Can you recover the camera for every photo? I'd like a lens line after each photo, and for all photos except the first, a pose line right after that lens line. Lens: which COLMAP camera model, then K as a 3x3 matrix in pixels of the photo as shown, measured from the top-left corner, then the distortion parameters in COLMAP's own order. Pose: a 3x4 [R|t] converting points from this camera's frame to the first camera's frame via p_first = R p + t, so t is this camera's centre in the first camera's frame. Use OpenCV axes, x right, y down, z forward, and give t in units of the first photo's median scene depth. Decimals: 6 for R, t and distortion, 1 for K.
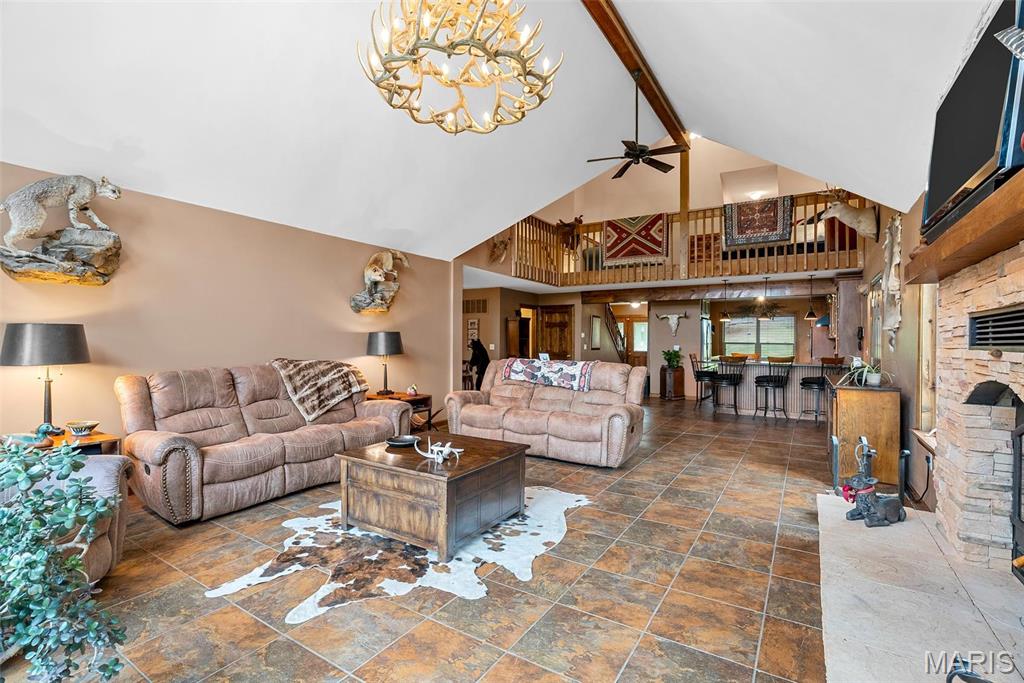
lens RADIAL K [[463.7, 0, 511.8], [0, 463.7, 340.4], [0, 0, 1]] dist [-0.004177, 0.000275]
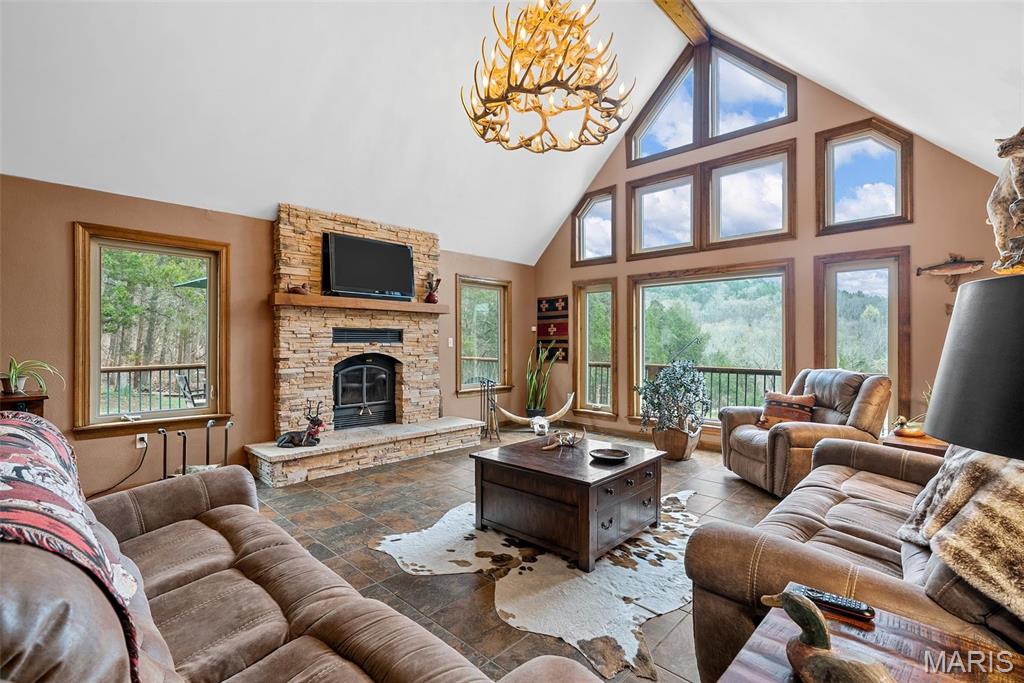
lens RADIAL K [[463.7, 0, 509.9], [0, 463.7, 340.9], [0, 0, 1]] dist [-0.004177, 0.000275]
pose [[-0.981268, -0.008234, 0.192471, -0.223698], [-0.009338, 0.999945, -0.004829, 0.006333], [-0.192421, -0.006536, -0.981291, 1.970824]]
